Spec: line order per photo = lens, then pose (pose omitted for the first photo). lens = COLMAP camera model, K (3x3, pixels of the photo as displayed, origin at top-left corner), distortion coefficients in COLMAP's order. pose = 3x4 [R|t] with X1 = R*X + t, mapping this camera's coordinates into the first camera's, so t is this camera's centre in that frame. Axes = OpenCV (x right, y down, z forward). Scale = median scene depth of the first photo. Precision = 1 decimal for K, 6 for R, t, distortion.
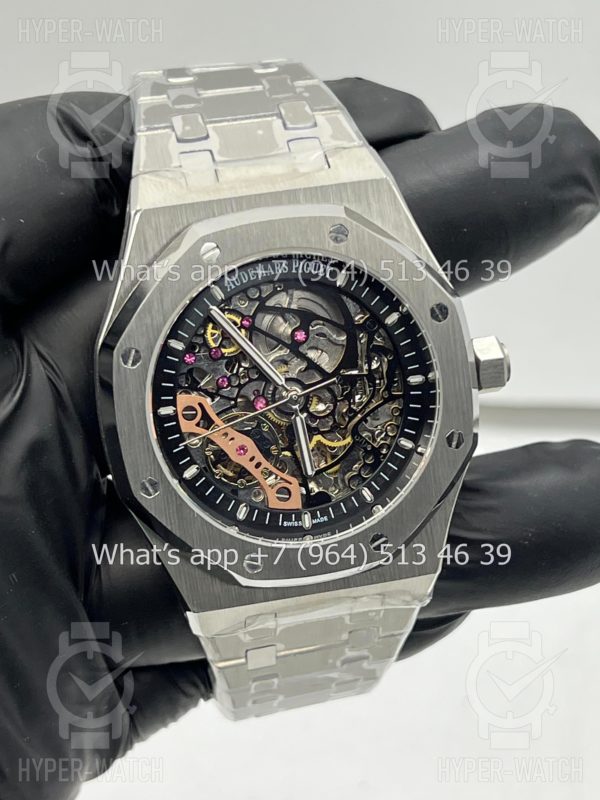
lens RADIAL K [[1891.7, 0, 291.5], [0, 1891.7, 403.2], [0, 0, 1]] dist [0.168961, 0.000000]
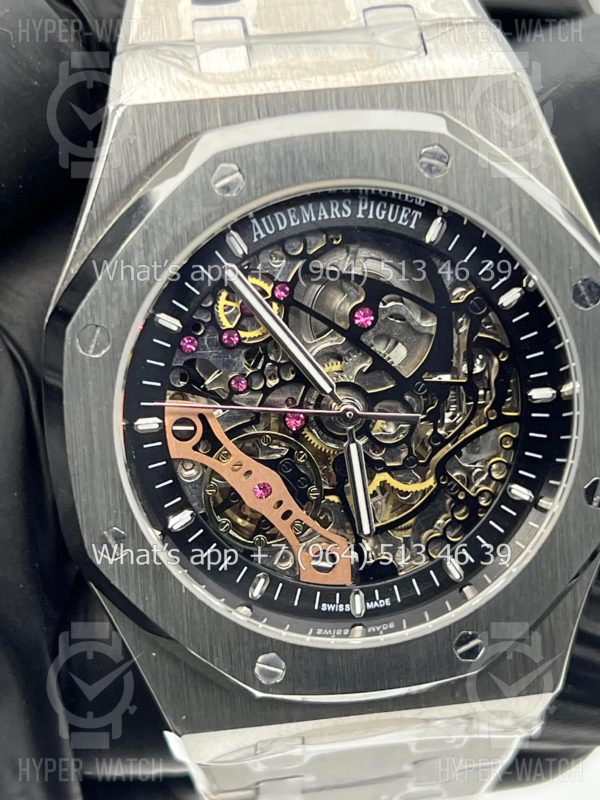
lens RADIAL K [[1891.7, 0, 279.8], [0, 1891.7, 389.6], [0, 0, 1]] dist [0.168961, 0.000000]
pose [[0.997104, 0.058086, -0.049091, 0.009007], [-0.056037, 0.997539, 0.042131, -0.036427], [0.051417, -0.039258, 0.997905, 0.358624]]
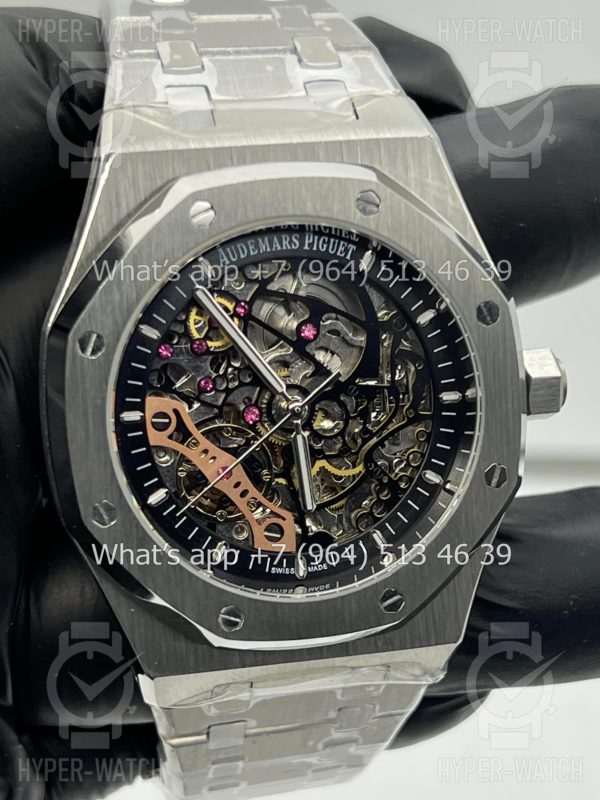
lens RADIAL K [[1891.7, 0, 304.0], [0, 1891.7, 454.0], [0, 0, 1]] dist [0.168961, 0.000000]
pose [[0.996359, 0.061913, 0.058613, -0.039605], [-0.062547, 0.998001, 0.009029, 0.007851], [-0.057936, -0.012663, 0.998240, 0.218961]]
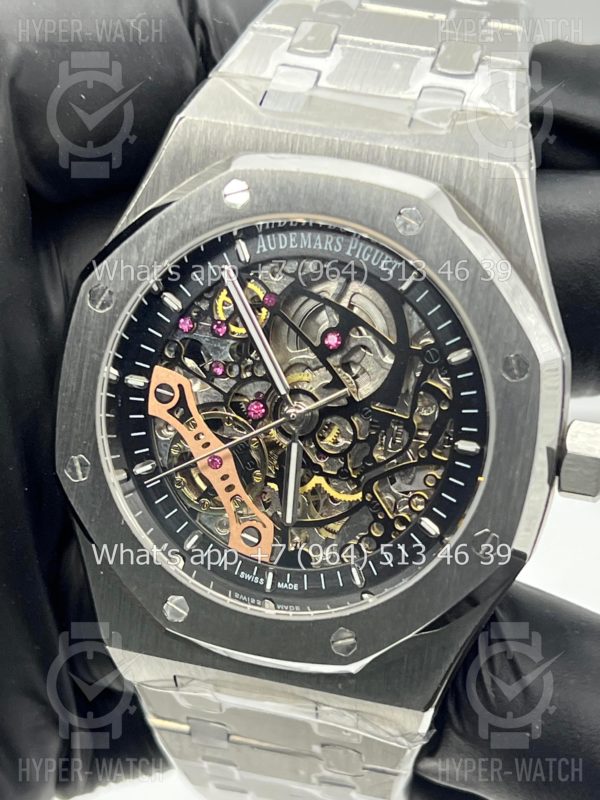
lens RADIAL K [[1891.7, 0, 298.5], [0, 1891.7, 406.9], [0, 0, 1]] dist [0.168961, 0.000000]
pose [[0.886175, 0.308104, -0.346071, 0.254083], [-0.306000, 0.949997, 0.062208, -0.052344], [0.347933, 0.050771, 0.936144, 0.306032]]
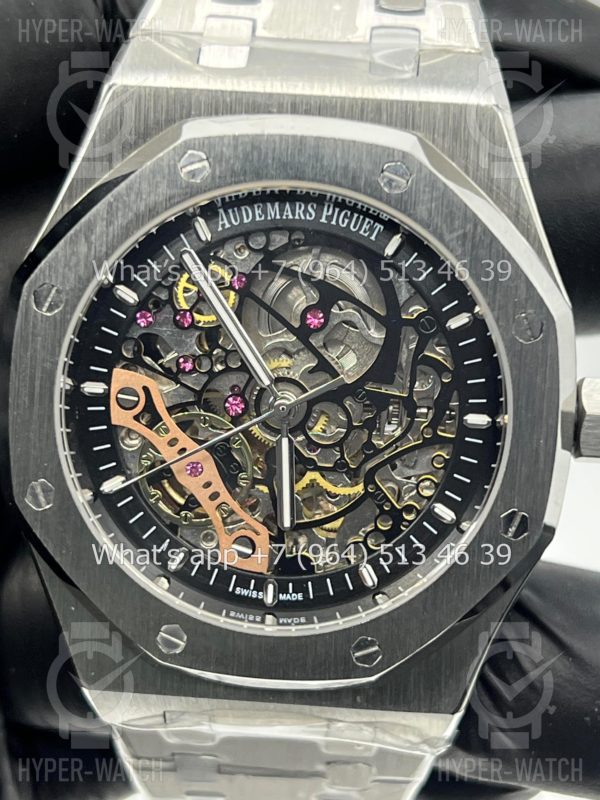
lens RADIAL K [[1891.7, 0, 299.2], [0, 1891.7, 399.0], [0, 0, 1]] dist [0.168961, 0.000000]
pose [[0.959033, 0.209584, -0.190605, 0.130225], [-0.205689, 0.977790, 0.040226, -0.033494], [0.194802, 0.000628, 0.980842, 0.350531]]
